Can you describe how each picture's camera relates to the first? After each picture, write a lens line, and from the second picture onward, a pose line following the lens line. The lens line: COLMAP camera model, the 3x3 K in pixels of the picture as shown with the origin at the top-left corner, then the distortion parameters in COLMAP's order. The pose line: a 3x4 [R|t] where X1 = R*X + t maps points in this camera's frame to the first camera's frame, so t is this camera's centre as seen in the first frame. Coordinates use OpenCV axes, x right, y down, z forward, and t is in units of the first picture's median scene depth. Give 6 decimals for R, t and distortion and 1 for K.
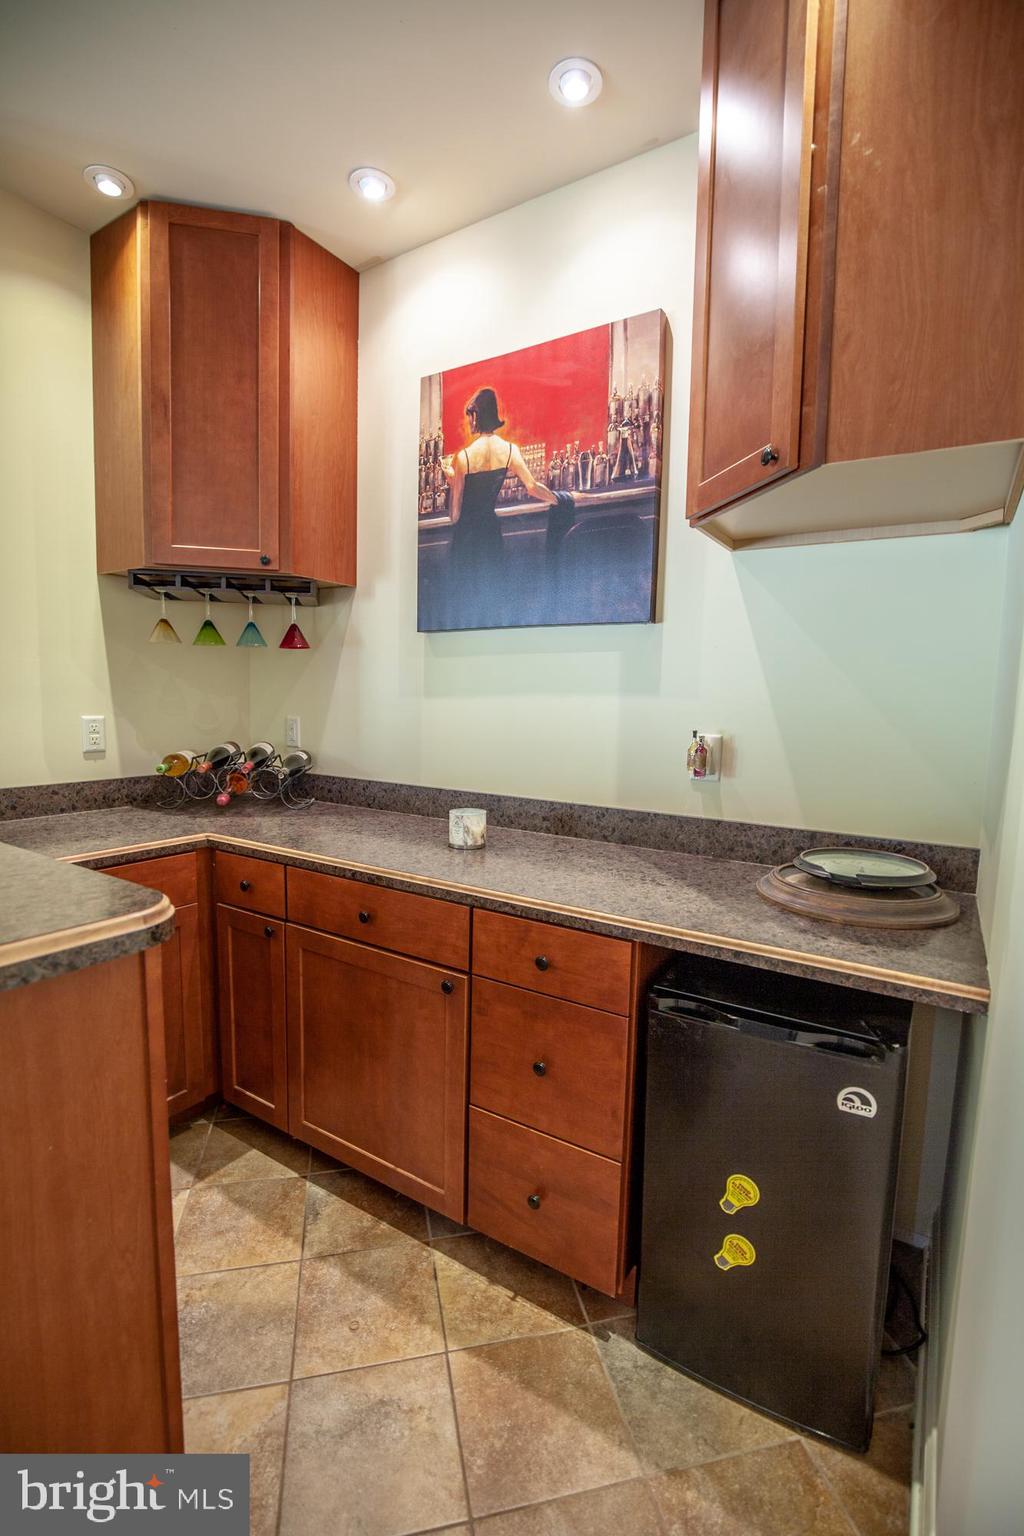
lens RADIAL K [[698.9, 0, 516.8], [0, 698.9, 770.6], [0, 0, 1]] dist [-0.032202, 0.004057]
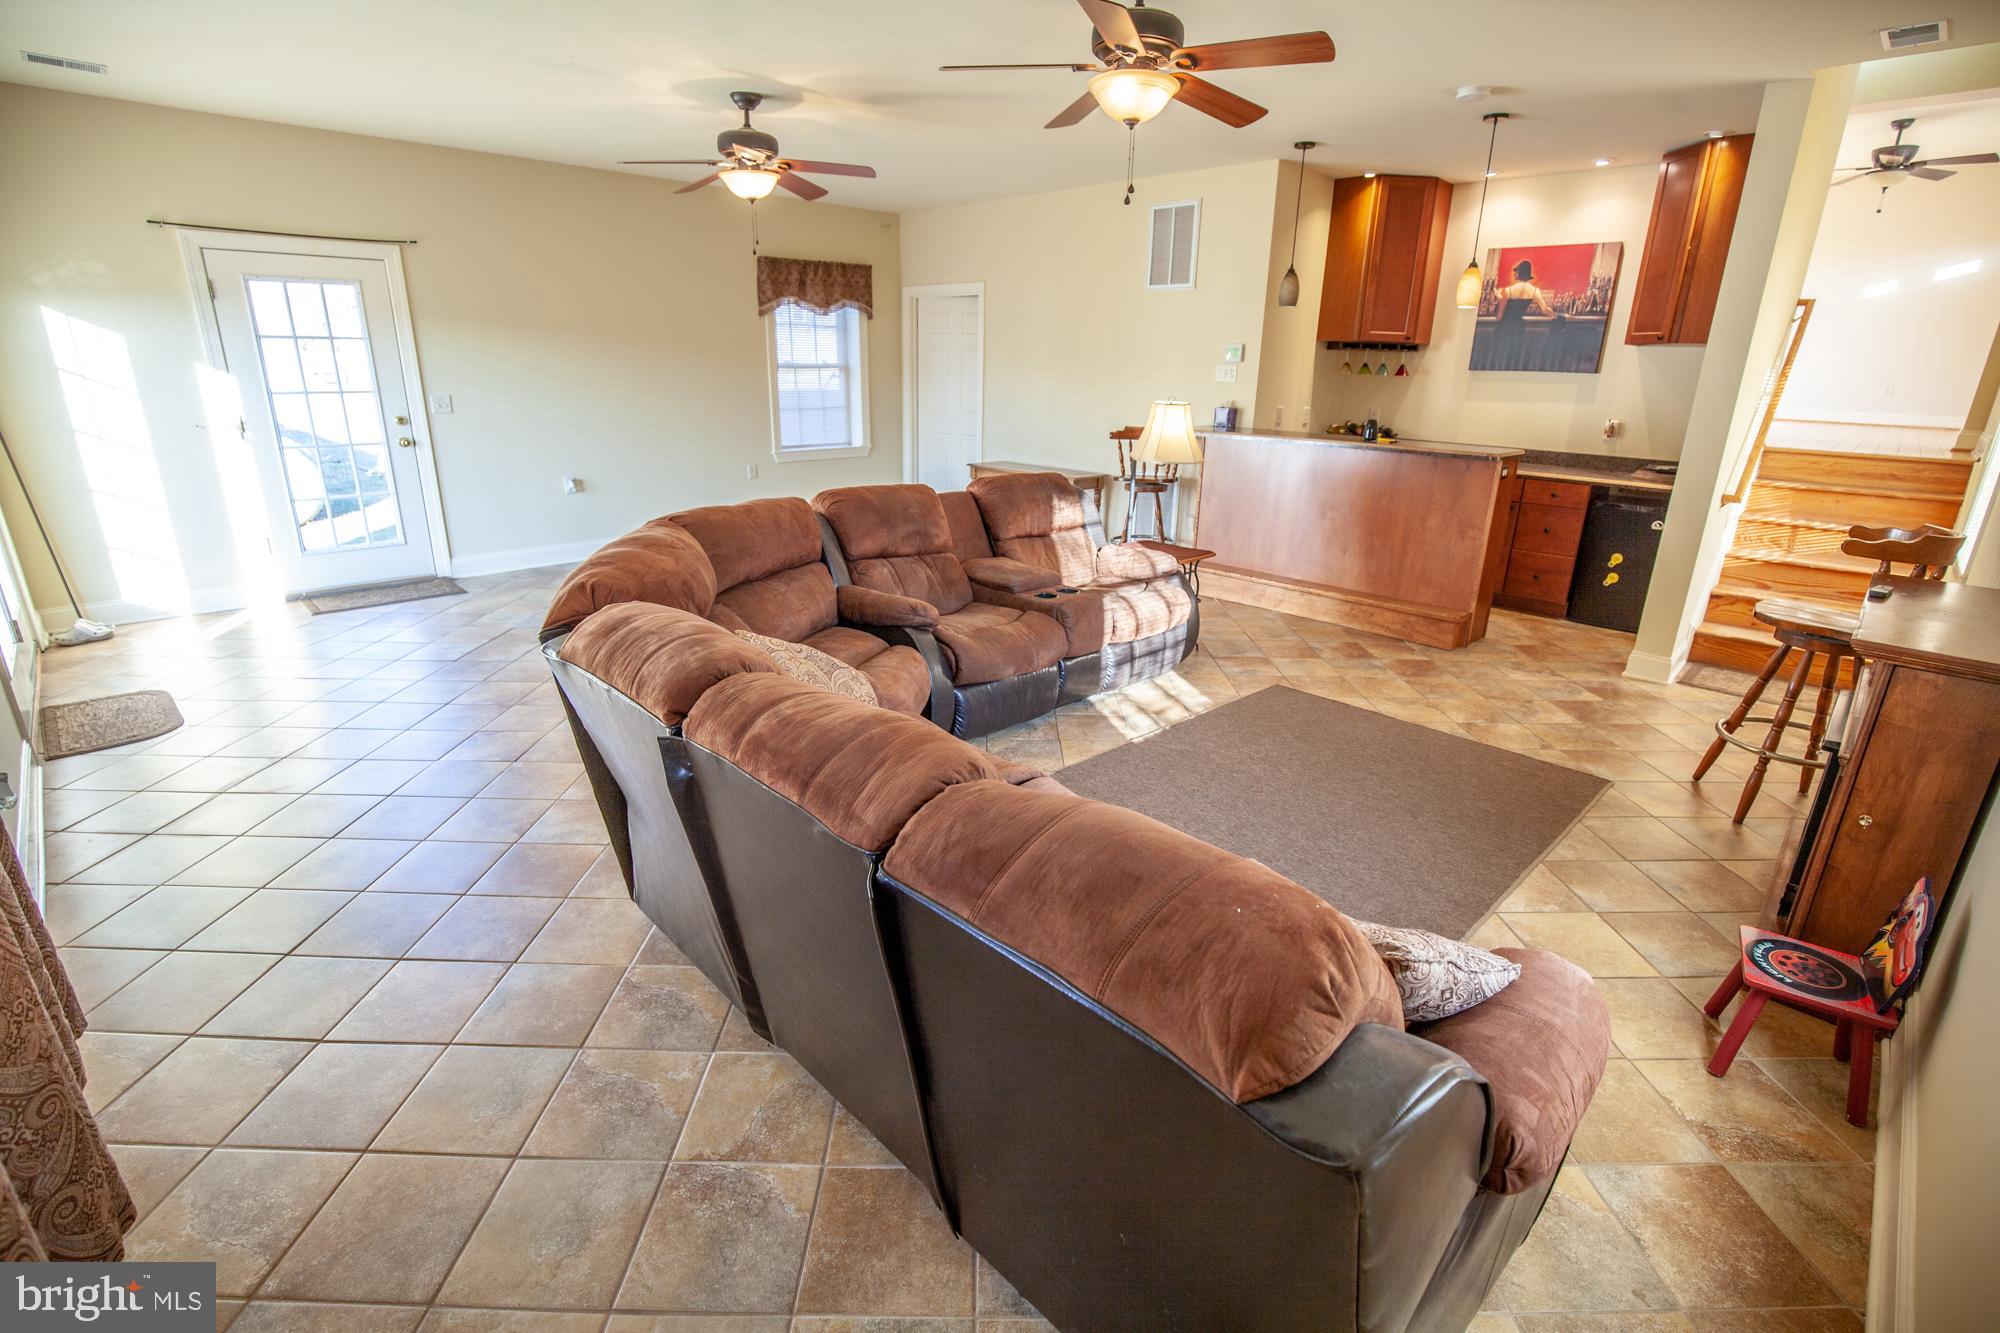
lens RADIAL K [[910.1, 0, 1009.1], [0, 910.1, 664.7], [0, 0, 1]] dist [-0.032202, 0.004057]
pose [[0.977191, 0.066403, -0.201712, -1.030929], [-0.022605, 0.976984, 0.212112, 0.153028], [0.211154, -0.202715, 0.956201, -2.443952]]
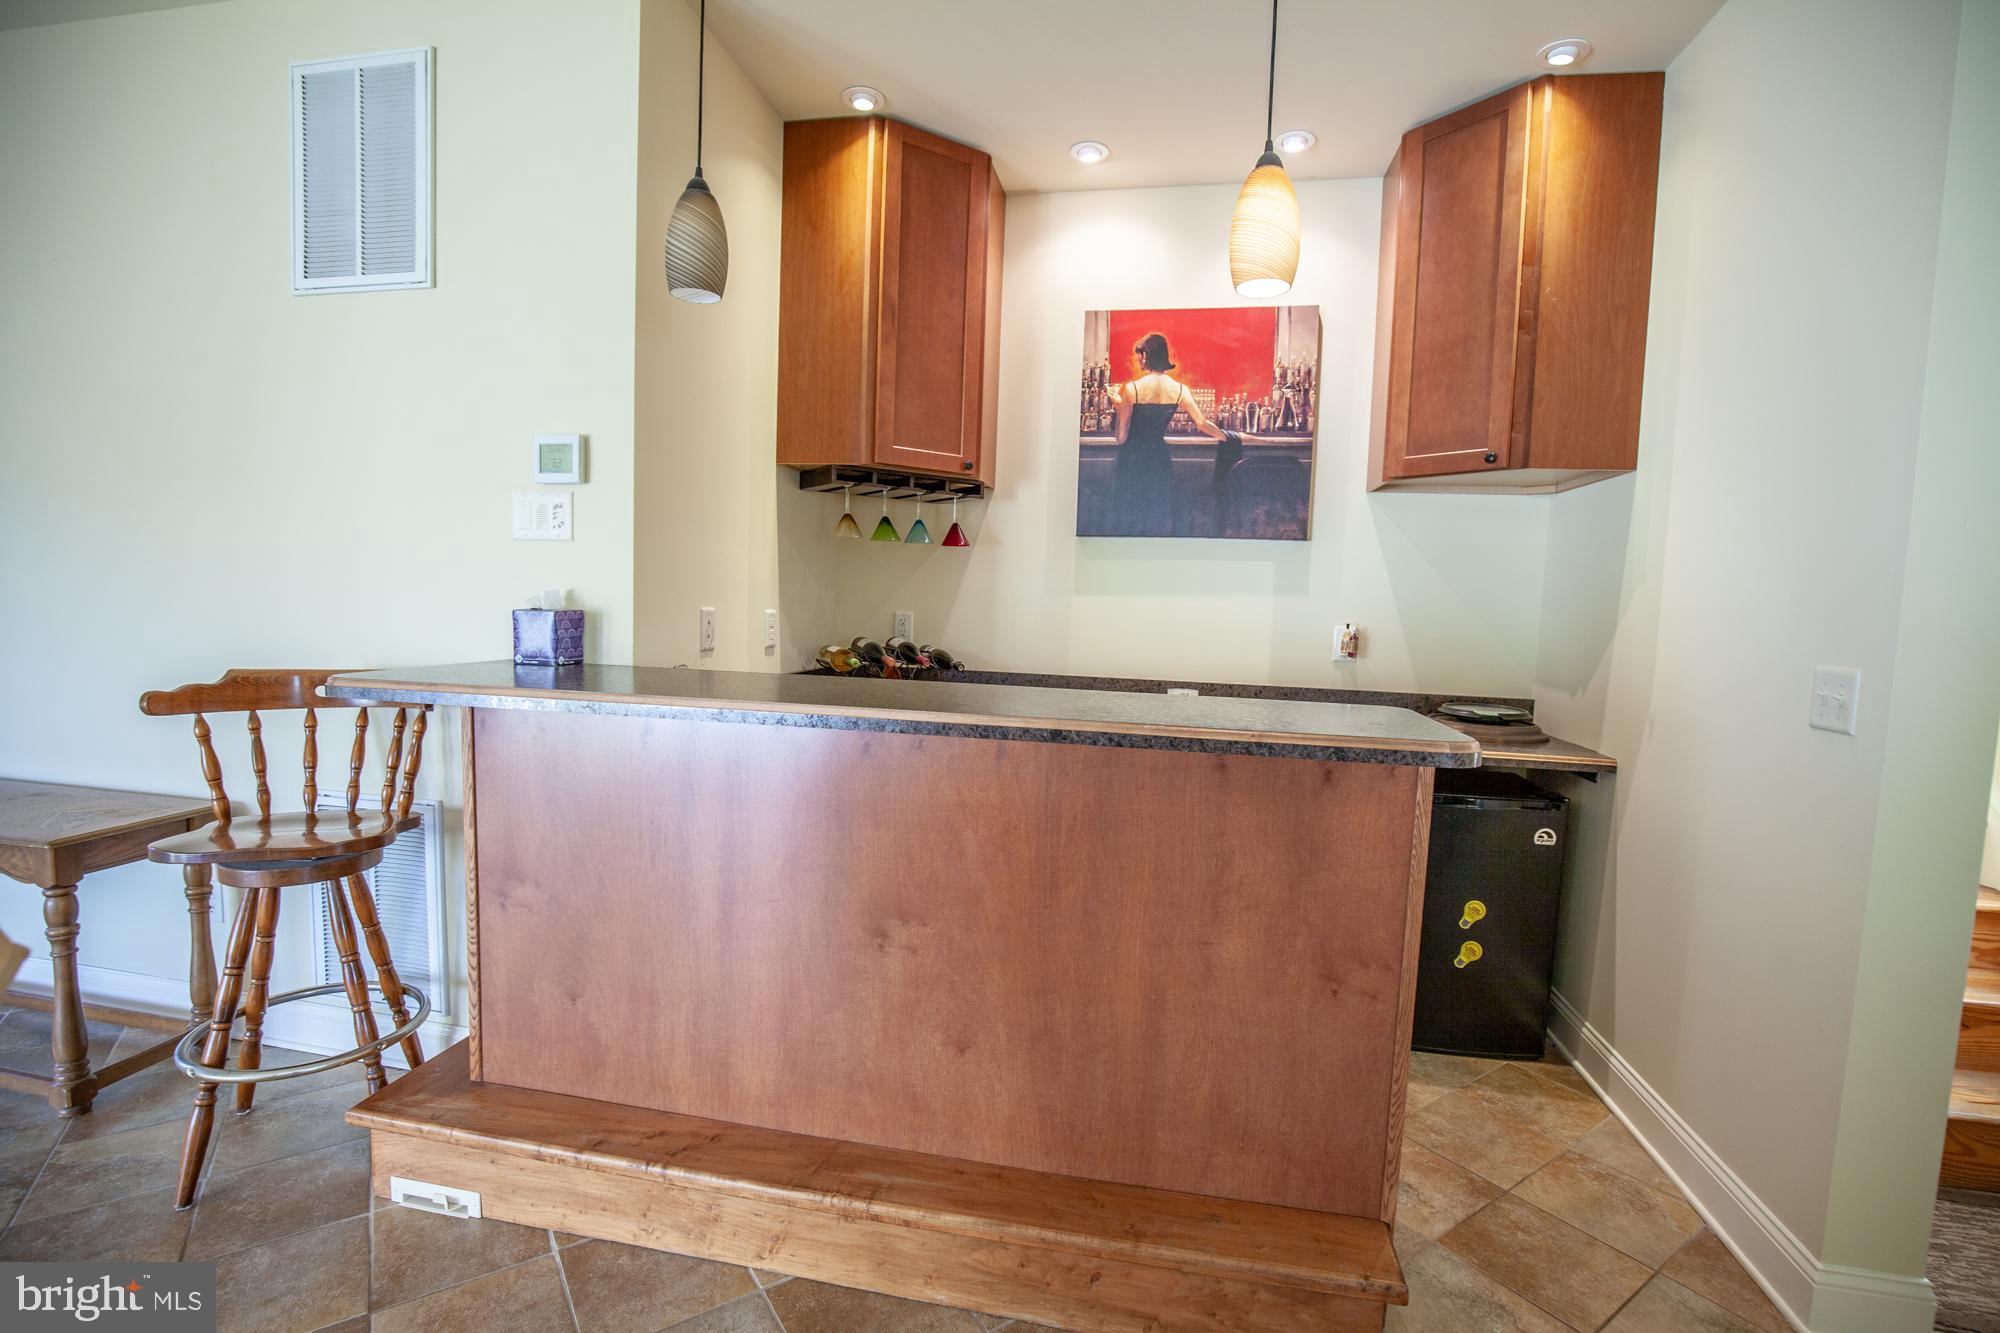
lens RADIAL K [[910.1, 0, 1007.1], [0, 910.1, 674.0], [0, 0, 1]] dist [-0.032202, 0.004057]
pose [[0.929869, -0.021208, 0.367278, -0.878848], [0.025396, 0.999656, -0.006572, 0.030130], [-0.367013, 0.015438, 0.930088, -0.336692]]
